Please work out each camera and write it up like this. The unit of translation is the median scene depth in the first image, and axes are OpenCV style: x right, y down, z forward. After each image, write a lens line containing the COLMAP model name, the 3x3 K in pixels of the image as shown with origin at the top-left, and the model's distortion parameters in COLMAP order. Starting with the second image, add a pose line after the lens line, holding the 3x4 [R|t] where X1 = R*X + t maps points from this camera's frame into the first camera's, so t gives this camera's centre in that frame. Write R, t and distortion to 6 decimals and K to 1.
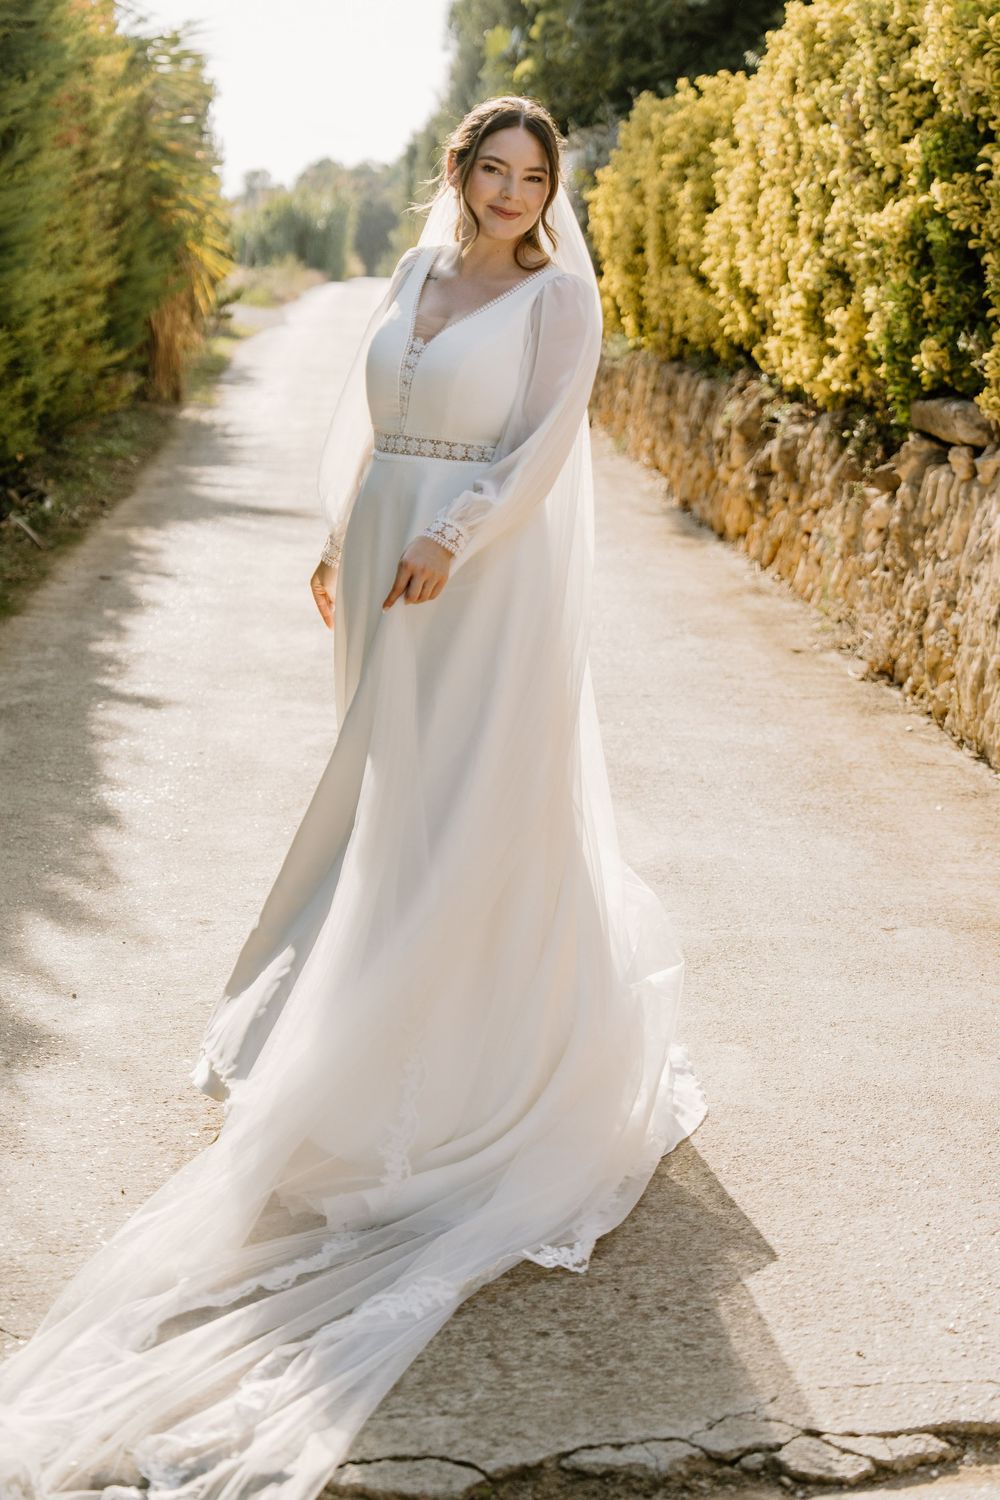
lens RADIAL K [[2821.8, 0, 501.5], [0, 2821.8, 671.6], [0, 0, 1]] dist [0.186622, 0.000000]
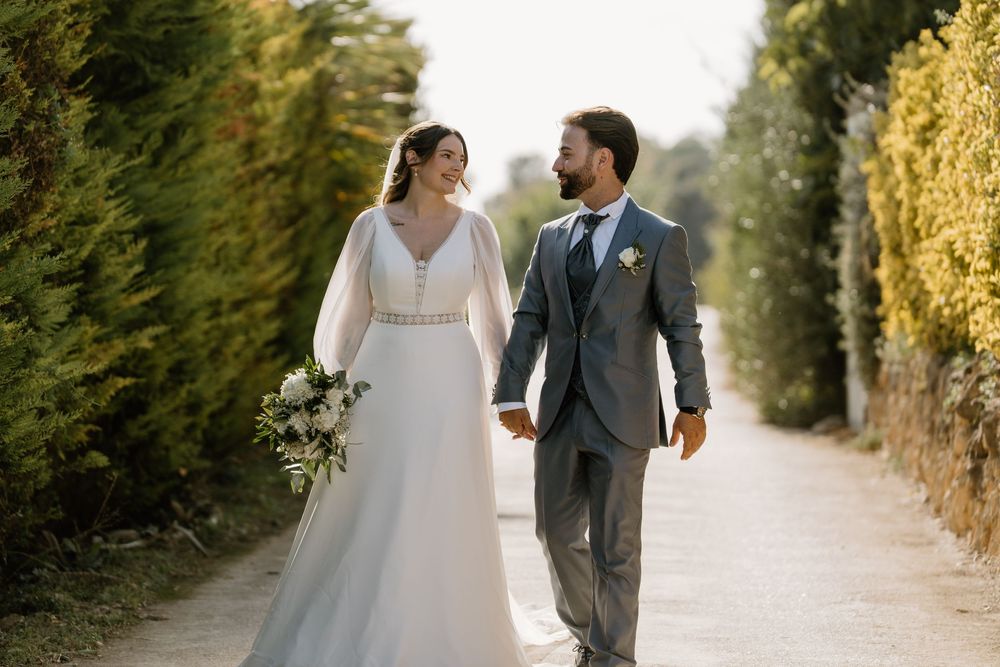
lens RADIAL K [[4402.4, 0, 495.5], [0, 4402.4, 337.6], [0, 0, 1]] dist [2.055560, 0.000000]
pose [[0.995146, -0.033693, -0.092462, 0.064095], [0.021291, 0.991024, -0.131978, 0.072147], [0.096079, 0.129368, 0.986931, -0.408461]]
